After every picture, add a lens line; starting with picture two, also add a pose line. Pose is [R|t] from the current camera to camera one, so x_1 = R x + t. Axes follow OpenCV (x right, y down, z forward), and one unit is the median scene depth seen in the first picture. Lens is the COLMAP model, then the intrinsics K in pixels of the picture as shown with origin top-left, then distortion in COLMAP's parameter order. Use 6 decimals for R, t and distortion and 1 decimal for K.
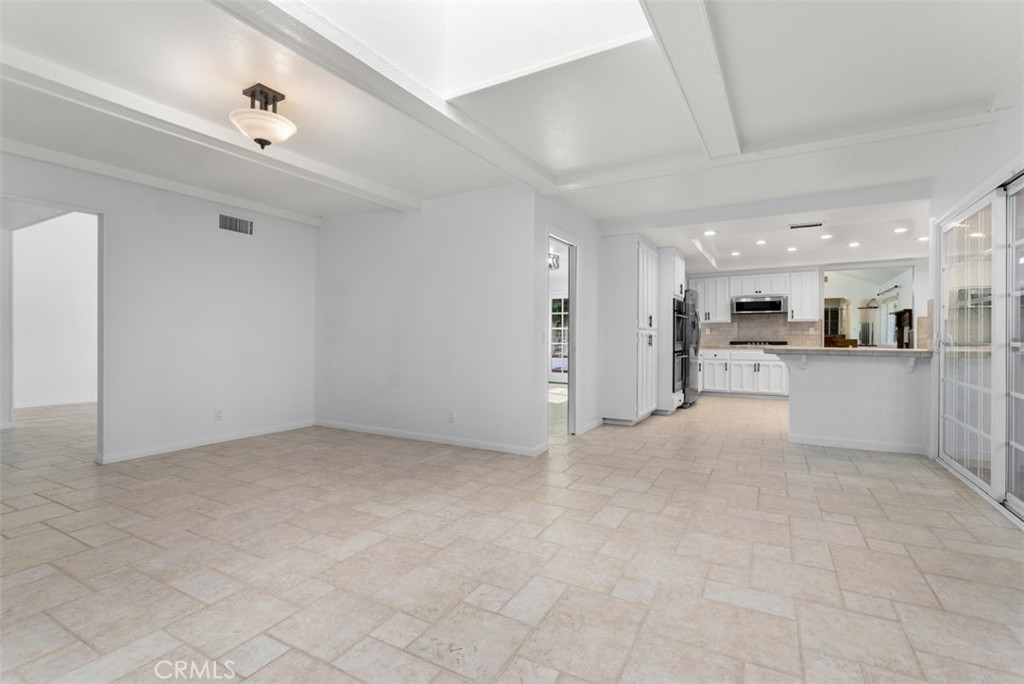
lens RADIAL K [[469.5, 0, 512.5], [0, 469.5, 342.6], [0, 0, 1]] dist [0.000352, -0.000011]
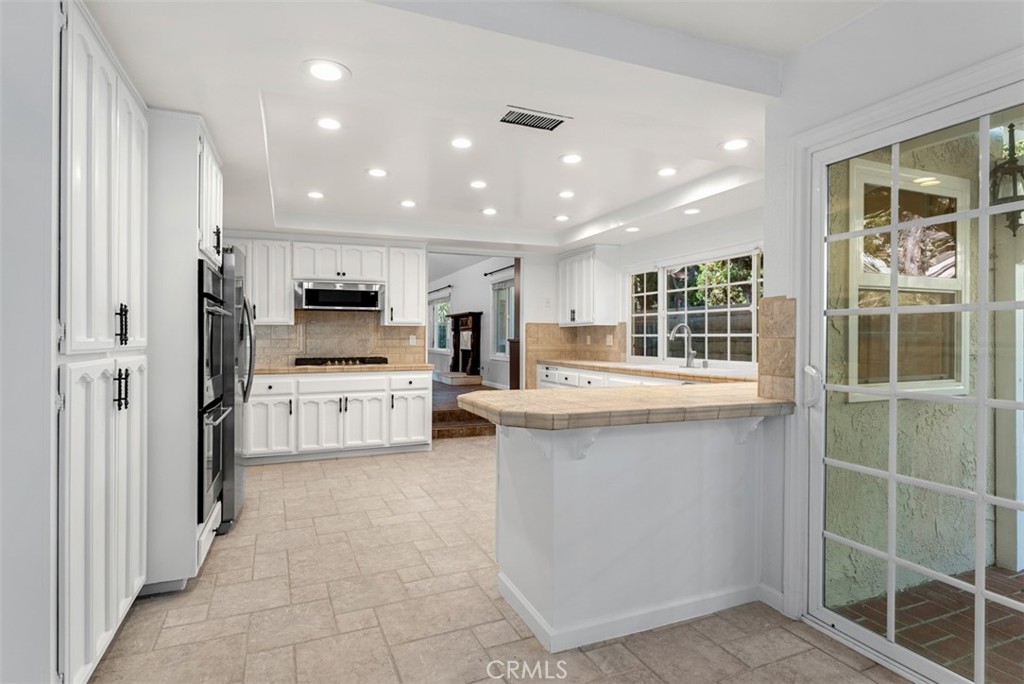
lens RADIAL K [[527.3, 0, 510.9], [0, 527.3, 335.5], [0, 0, 1]] dist [-0.007192, -0.000524]
pose [[0.605795, 0.001332, 0.795619, 0.132591], [0.007850, 0.999940, -0.007651, -0.025121], [-0.795582, 0.010881, 0.605749, 0.448380]]
